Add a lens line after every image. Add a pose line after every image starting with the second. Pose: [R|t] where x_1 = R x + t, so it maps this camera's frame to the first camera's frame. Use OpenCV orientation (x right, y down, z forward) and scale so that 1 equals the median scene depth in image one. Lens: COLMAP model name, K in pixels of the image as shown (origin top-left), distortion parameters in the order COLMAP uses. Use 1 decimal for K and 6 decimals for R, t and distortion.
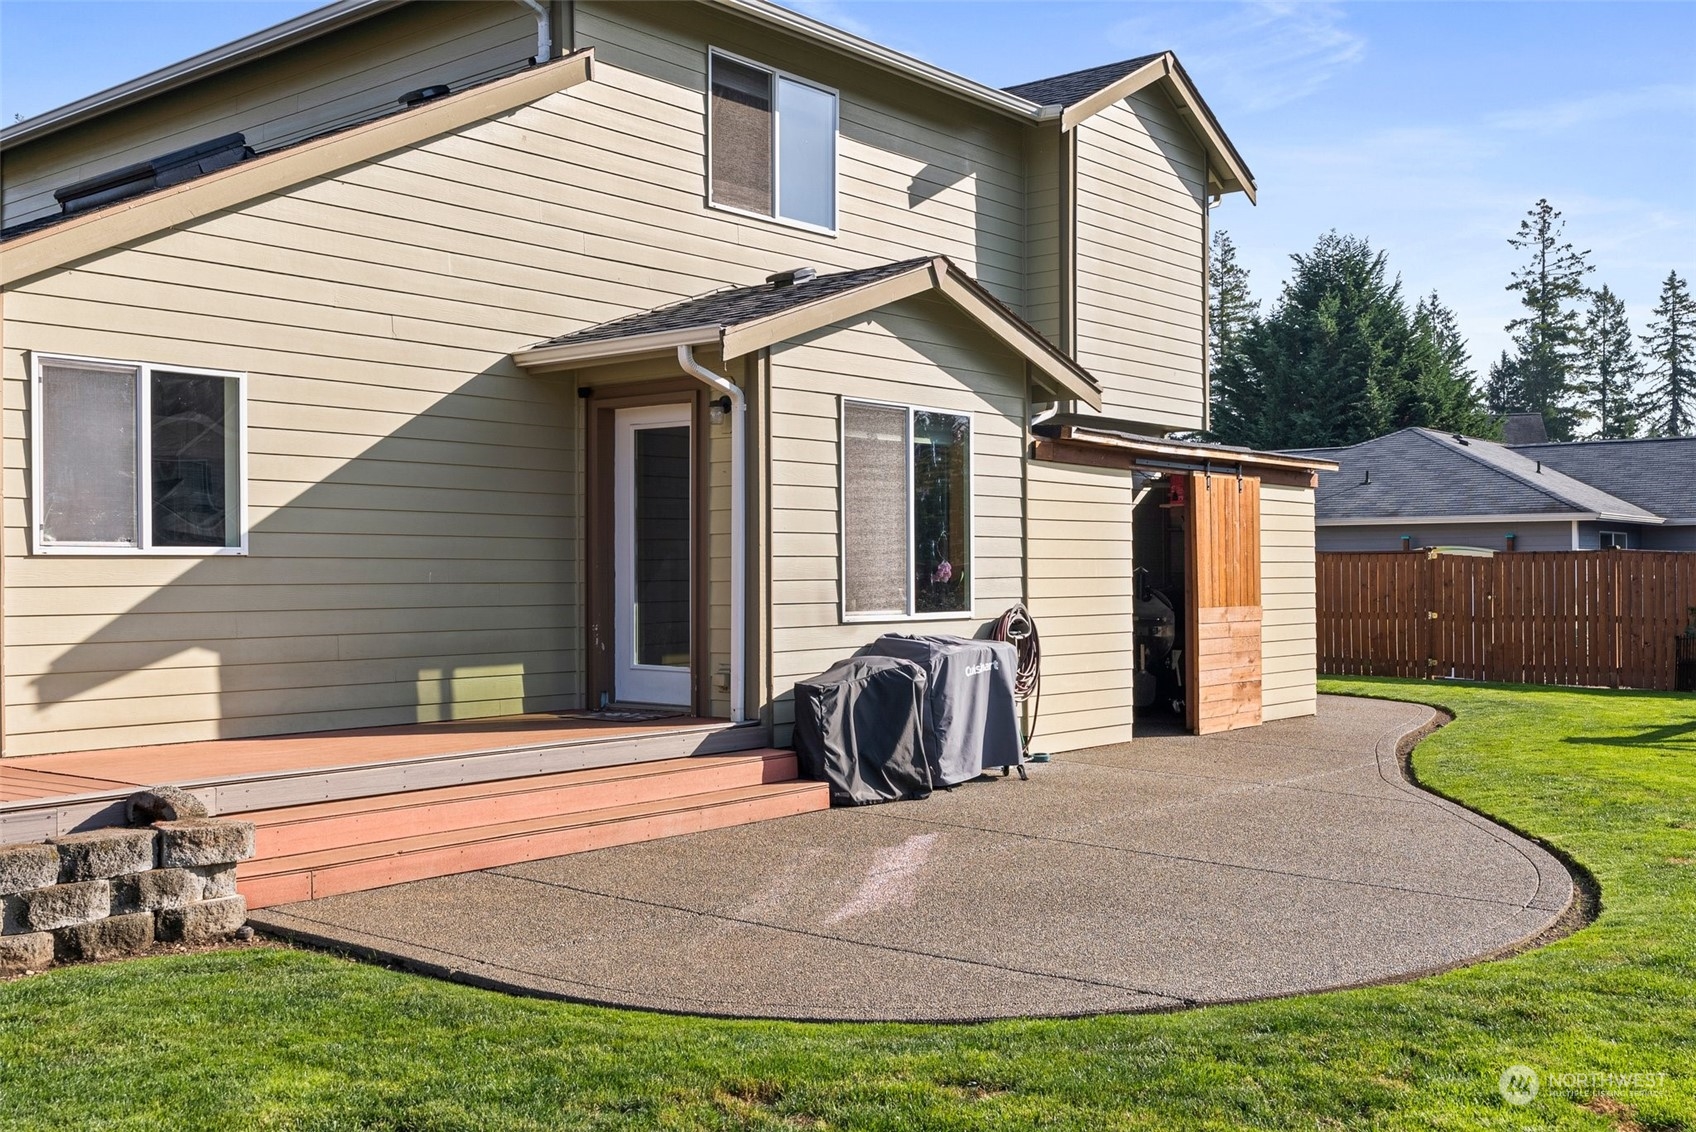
lens RADIAL K [[1671.0, 0, 845.2], [0, 1671.0, 608.3], [0, 0, 1]] dist [0.005827, 0.000000]
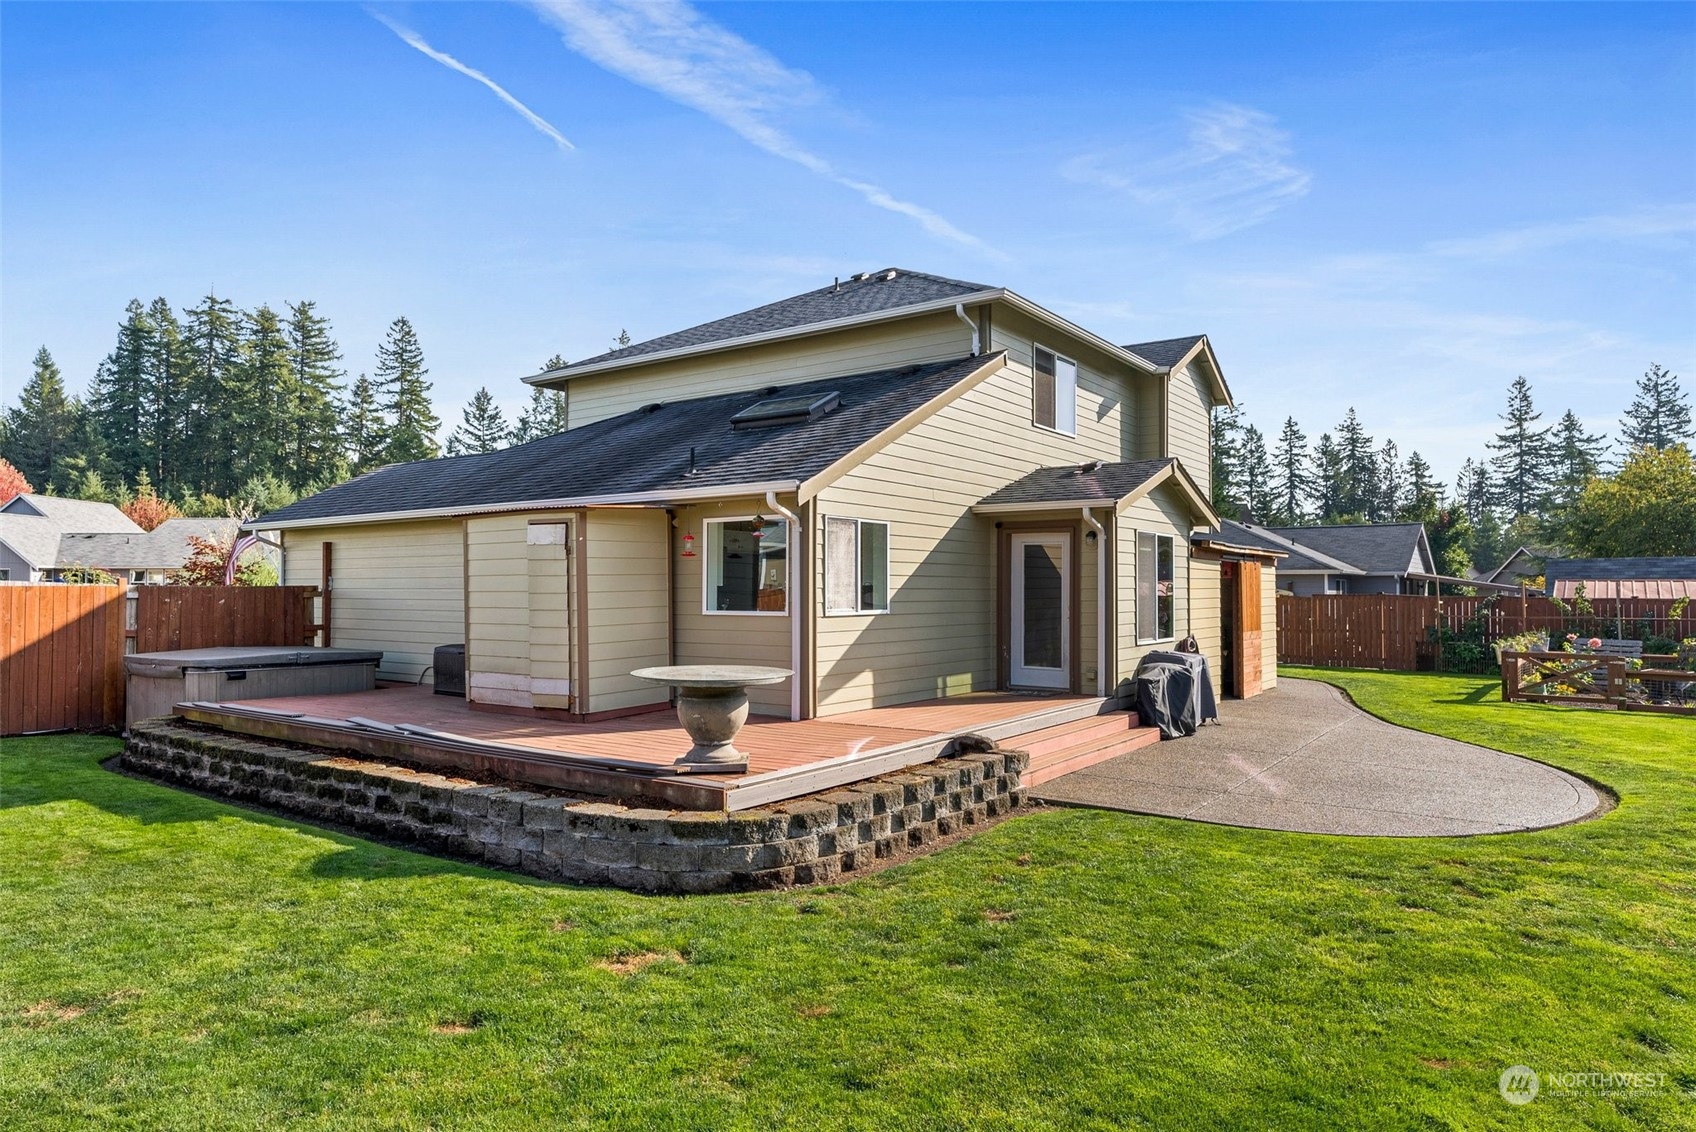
lens RADIAL K [[1056.5, 0, 848.4], [0, 1056.5, 558.8], [0, 0, 1]] dist [0.000856, -0.000363]
pose [[0.996130, 0.006958, 0.087613, -0.392679], [-0.002653, 0.998787, -0.049164, -0.026927], [-0.087849, 0.048742, 0.994941, -0.179846]]
